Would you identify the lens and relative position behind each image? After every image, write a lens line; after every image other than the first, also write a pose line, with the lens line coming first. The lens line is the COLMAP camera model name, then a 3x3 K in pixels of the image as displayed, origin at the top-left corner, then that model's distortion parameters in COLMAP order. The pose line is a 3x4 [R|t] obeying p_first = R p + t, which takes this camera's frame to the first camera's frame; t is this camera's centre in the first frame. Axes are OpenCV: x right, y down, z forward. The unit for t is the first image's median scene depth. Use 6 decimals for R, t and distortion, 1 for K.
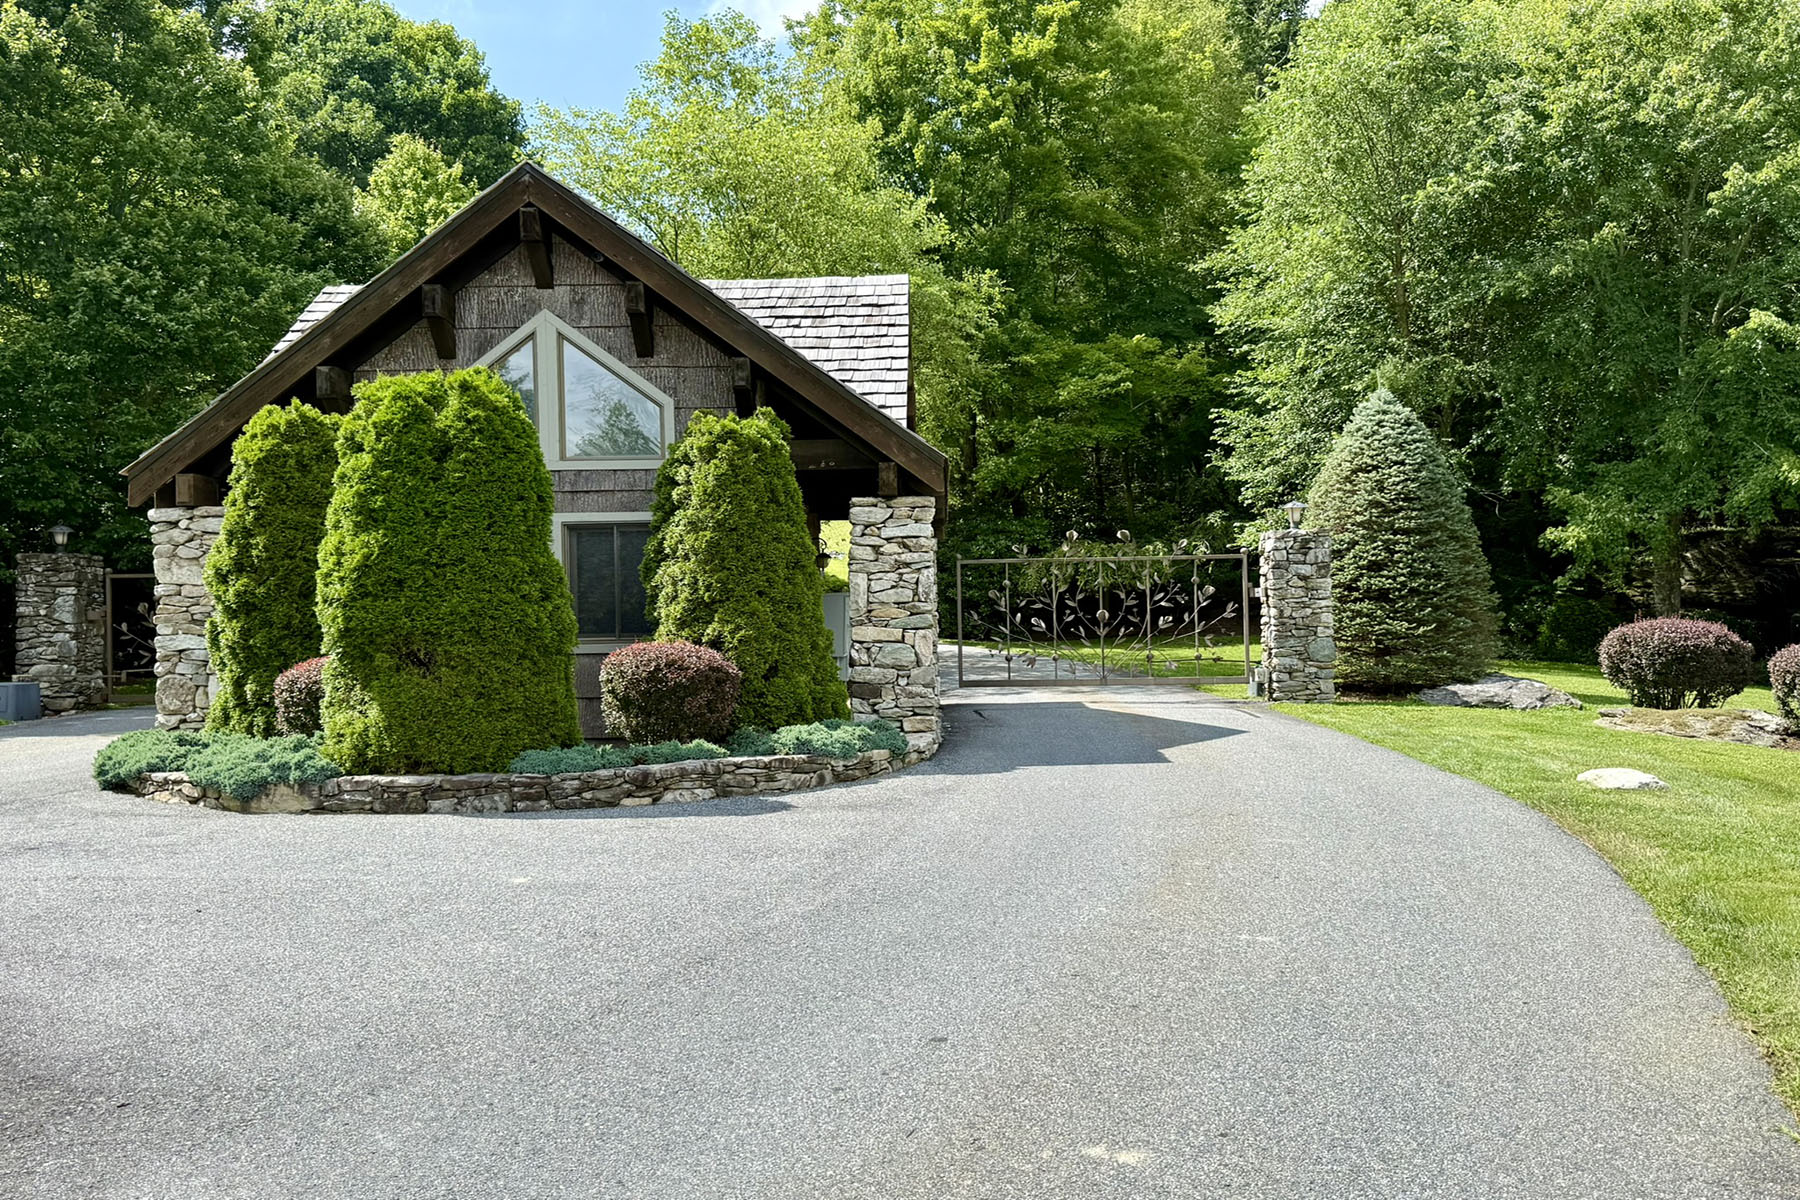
lens RADIAL K [[1642.7, 0, 844.5], [0, 1642.7, 616.8], [0, 0, 1]] dist [0.156540, -0.303150]
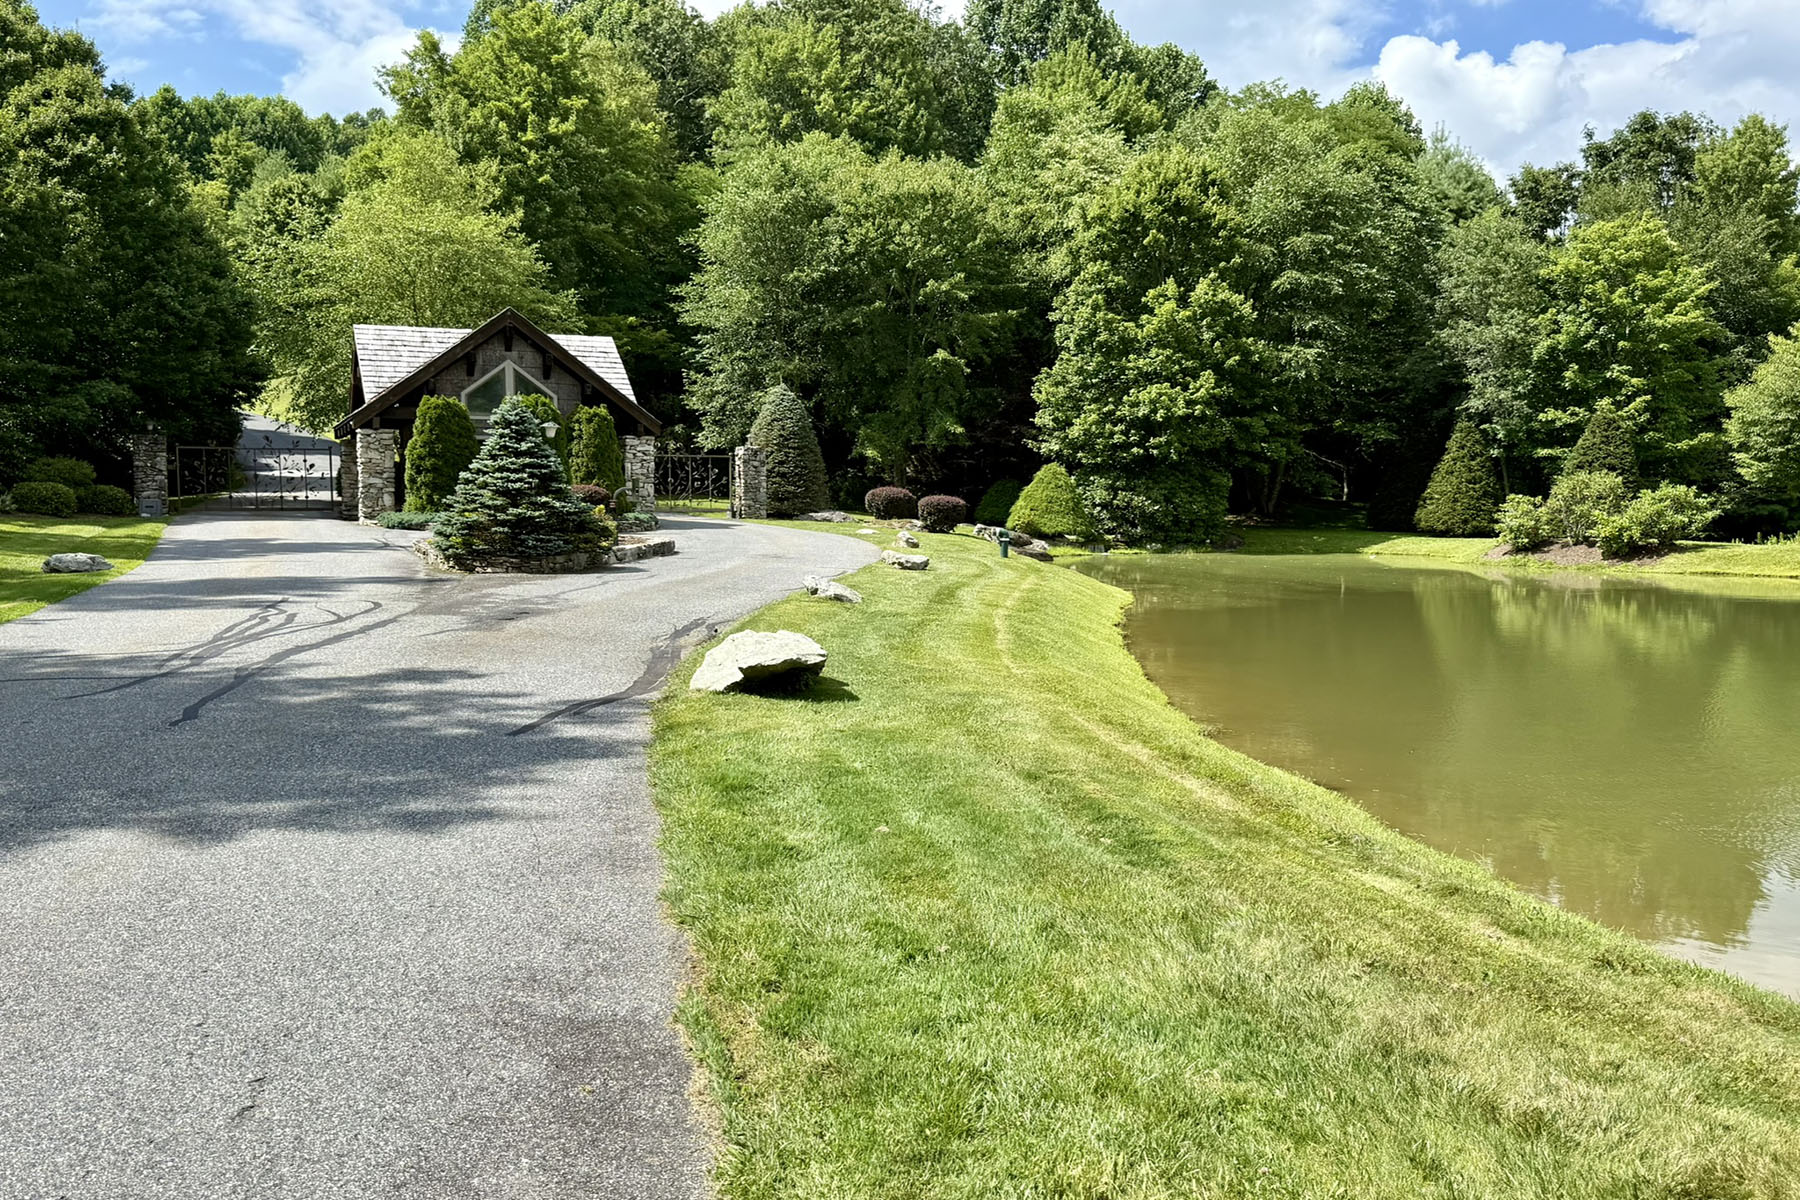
lens RADIAL K [[1642.7, 0, 844.5], [0, 1642.7, 616.8], [0, 0, 1]] dist [0.156540, -0.303150]
pose [[0.920281, -0.008891, 0.391156, -0.506307], [-0.021592, 0.997064, 0.073465, 0.013991], [-0.390661, -0.076054, 0.917387, -1.174854]]
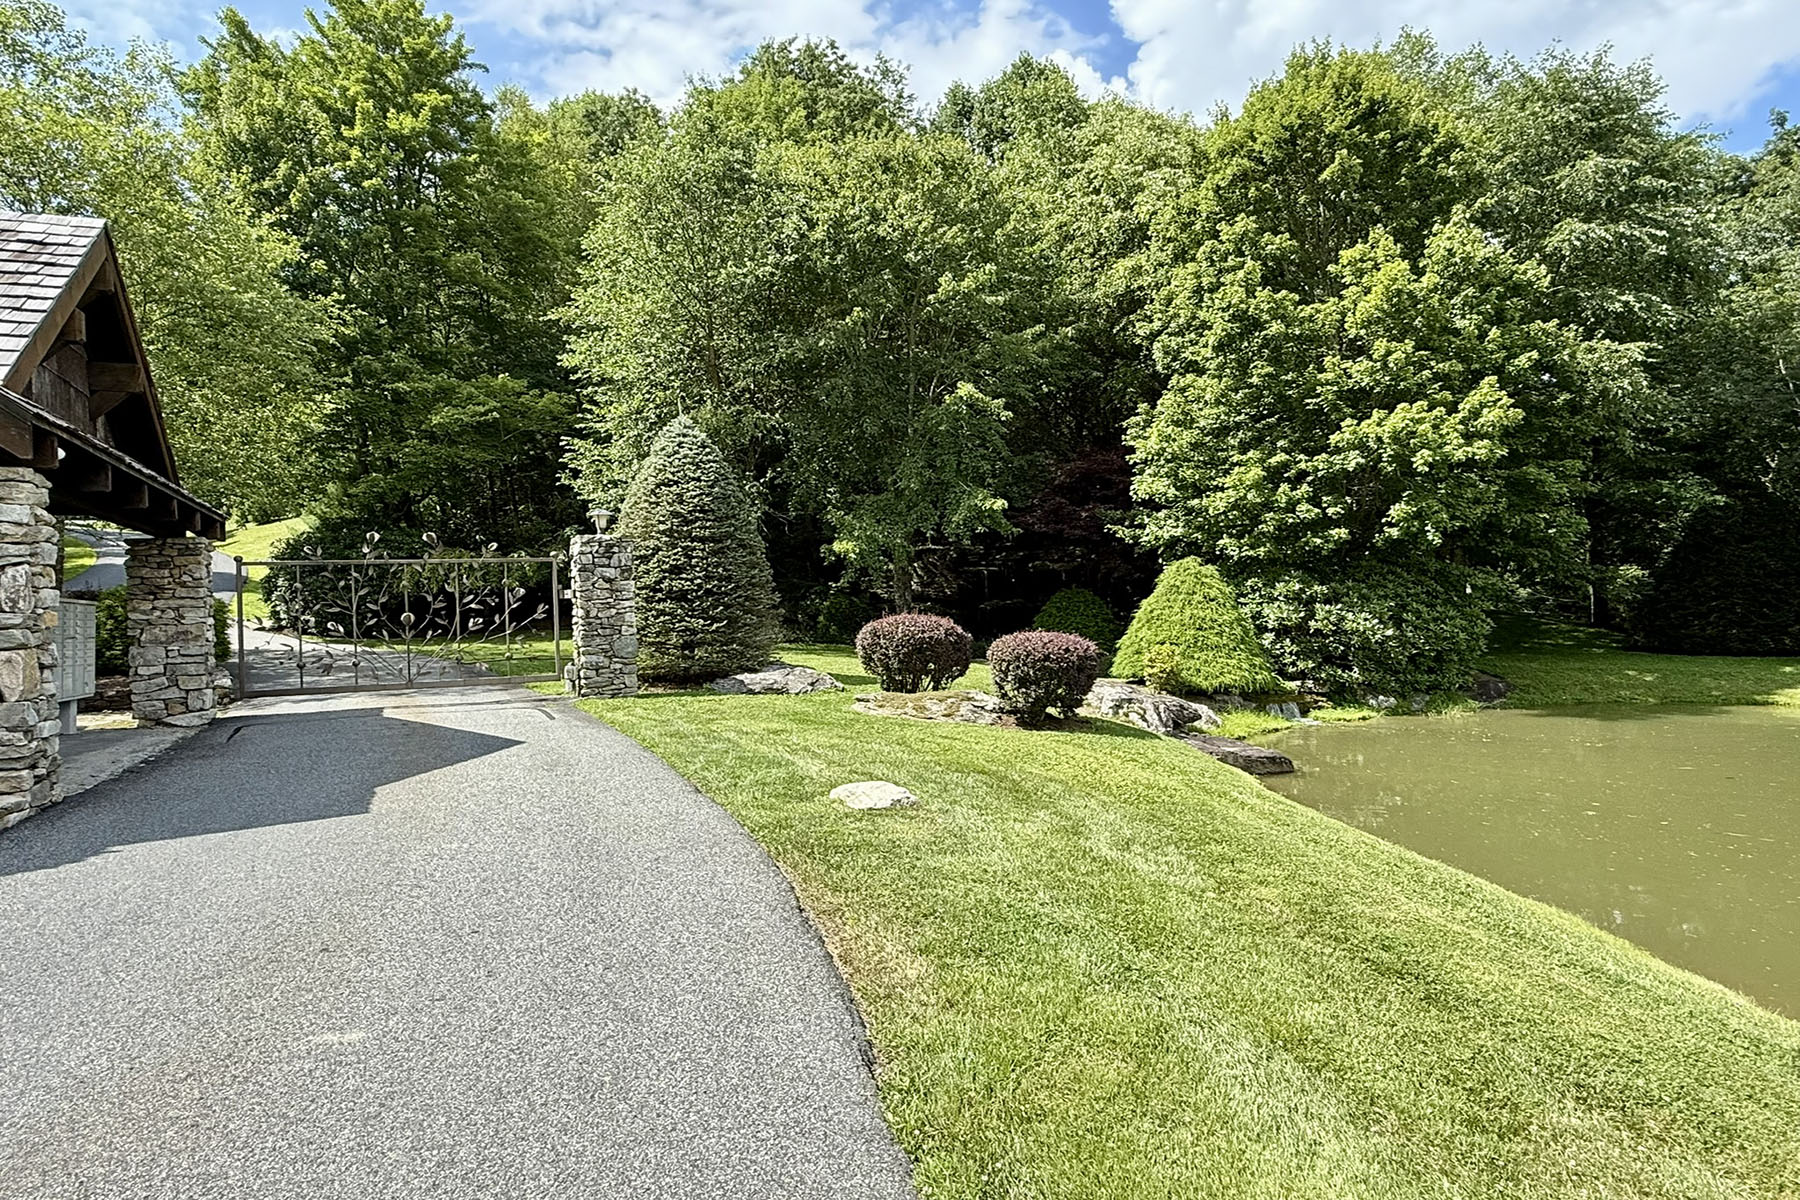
lens RADIAL K [[1140.7, 0, 946.1], [0, 1140.7, 596.2], [0, 0, 1]] dist [0.000327, 0.000487]
pose [[0.878444, -0.008650, 0.477766, 0.111795], [0.013995, 0.999873, -0.007630, -0.004382], [-0.477640, 0.013389, 0.878454, 0.239616]]
